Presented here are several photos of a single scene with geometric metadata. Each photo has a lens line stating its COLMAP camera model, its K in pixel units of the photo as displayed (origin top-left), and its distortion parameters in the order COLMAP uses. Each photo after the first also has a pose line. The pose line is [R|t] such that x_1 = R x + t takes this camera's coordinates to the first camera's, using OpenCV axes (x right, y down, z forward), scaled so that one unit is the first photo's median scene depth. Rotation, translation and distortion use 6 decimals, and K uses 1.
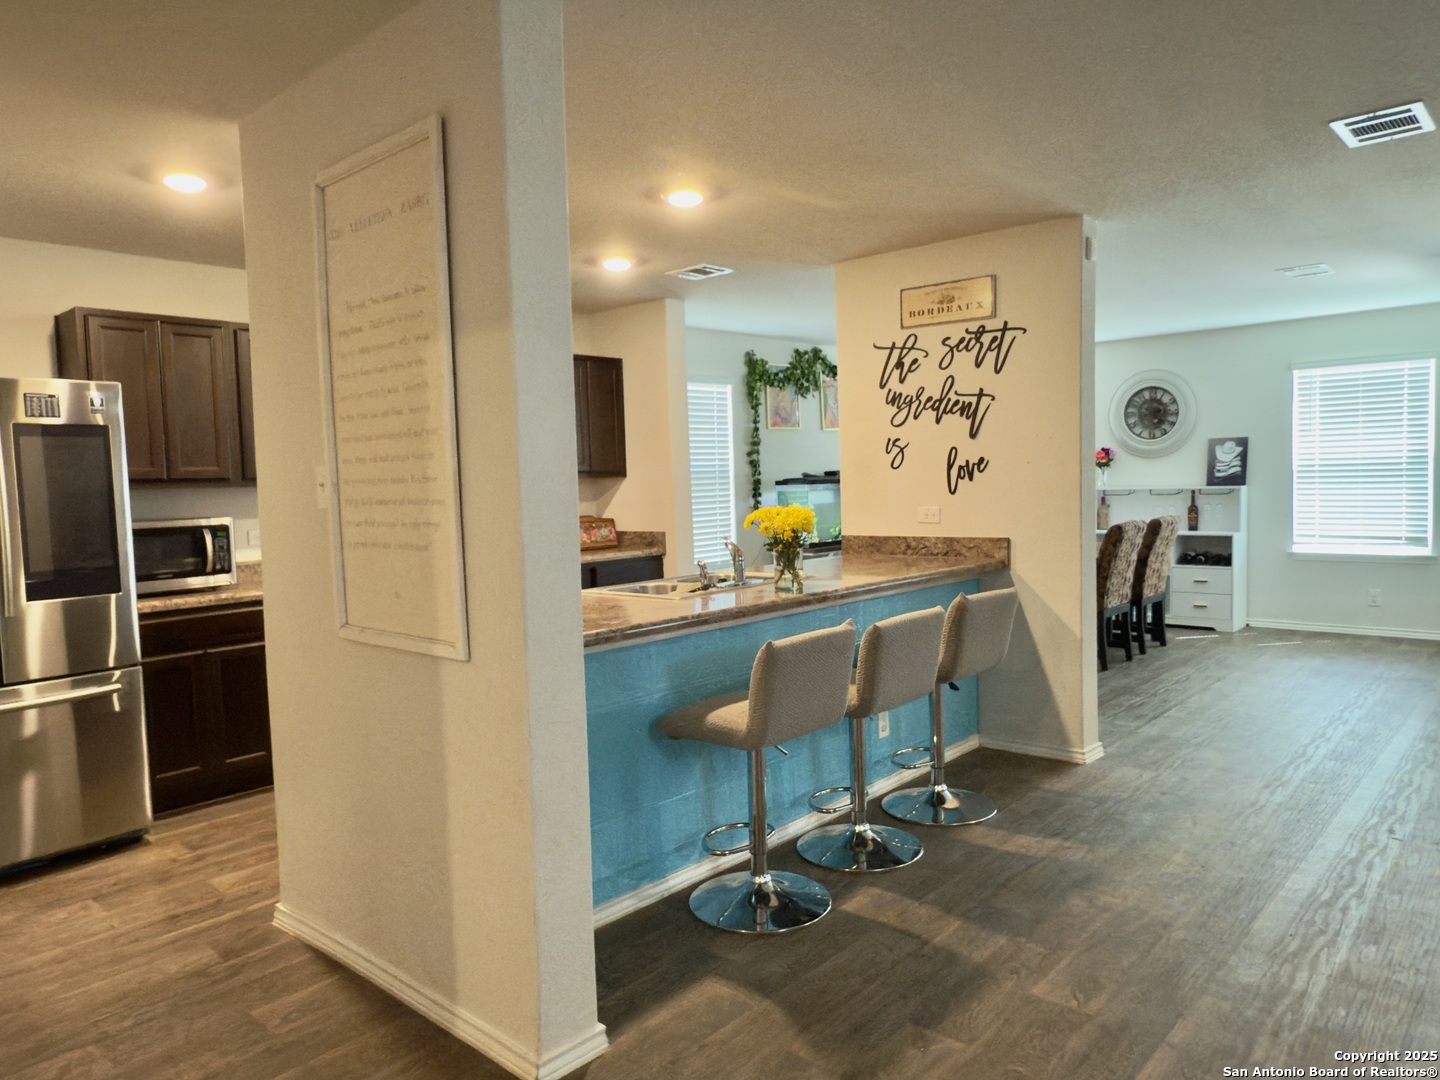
lens RADIAL K [[978.8, 0, 720.4], [0, 978.8, 539.8], [0, 0, 1]] dist [0.005462, 0.001984]
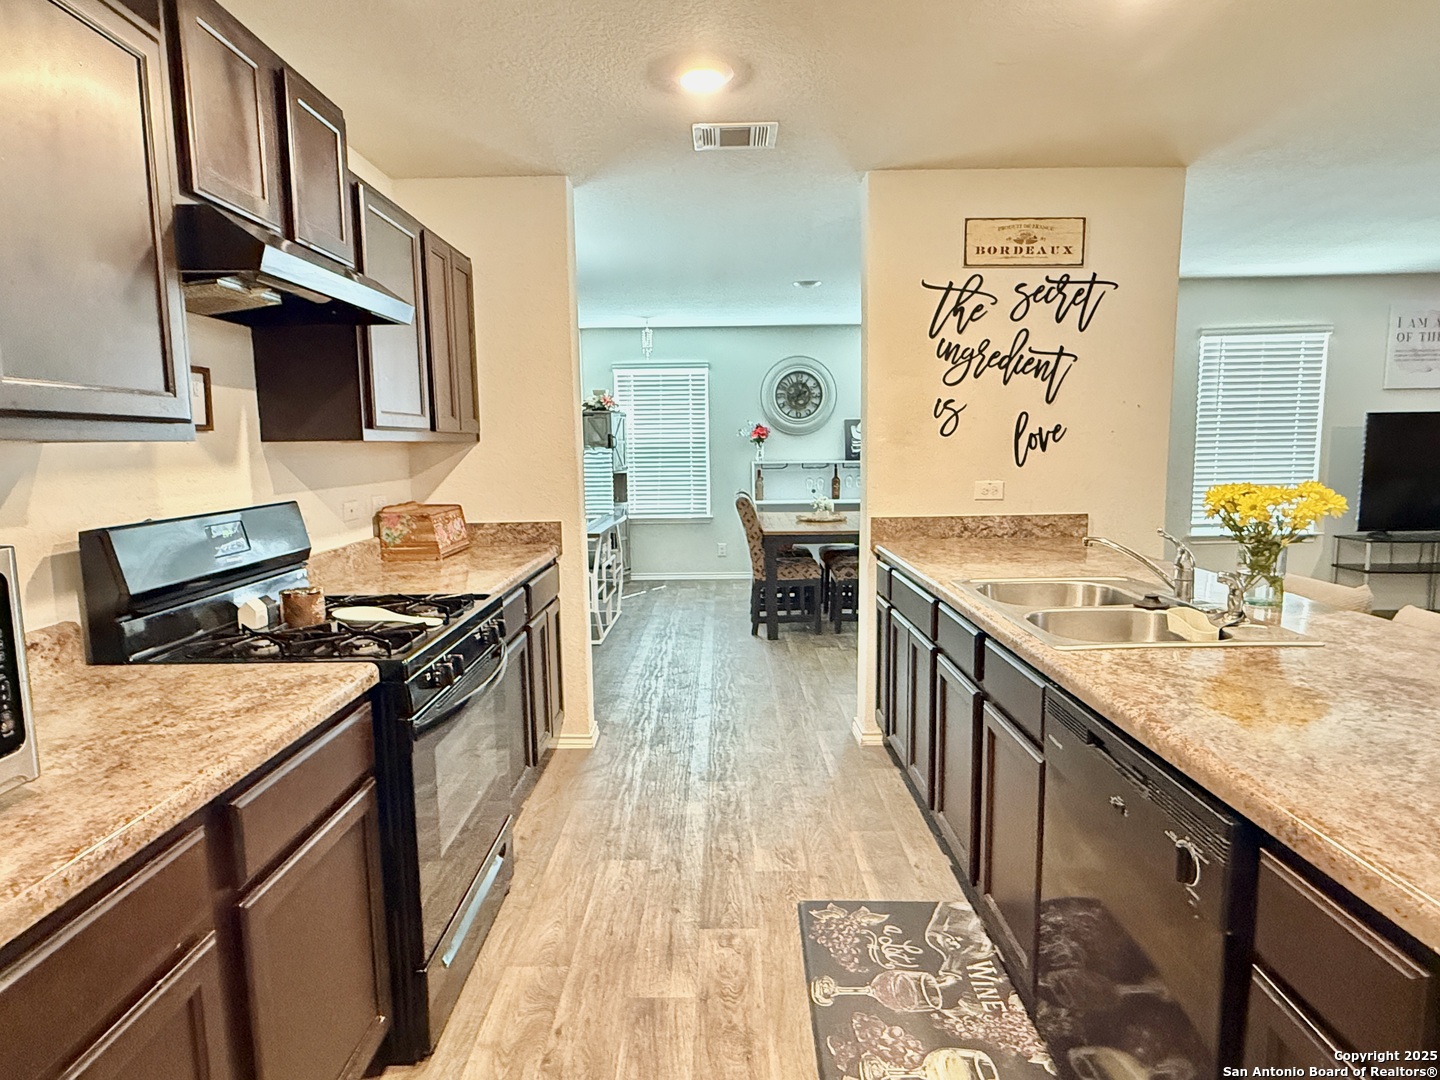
lens RADIAL K [[817.1, 0, 715.5], [0, 817.1, 542.2], [0, 0, 1]] dist [-0.002368, -0.000209]
pose [[0.752727, -0.060822, 0.655517, -0.445003], [0.032758, 0.997950, 0.054979, -0.027344], [-0.657517, -0.019911, 0.753177, 0.616186]]
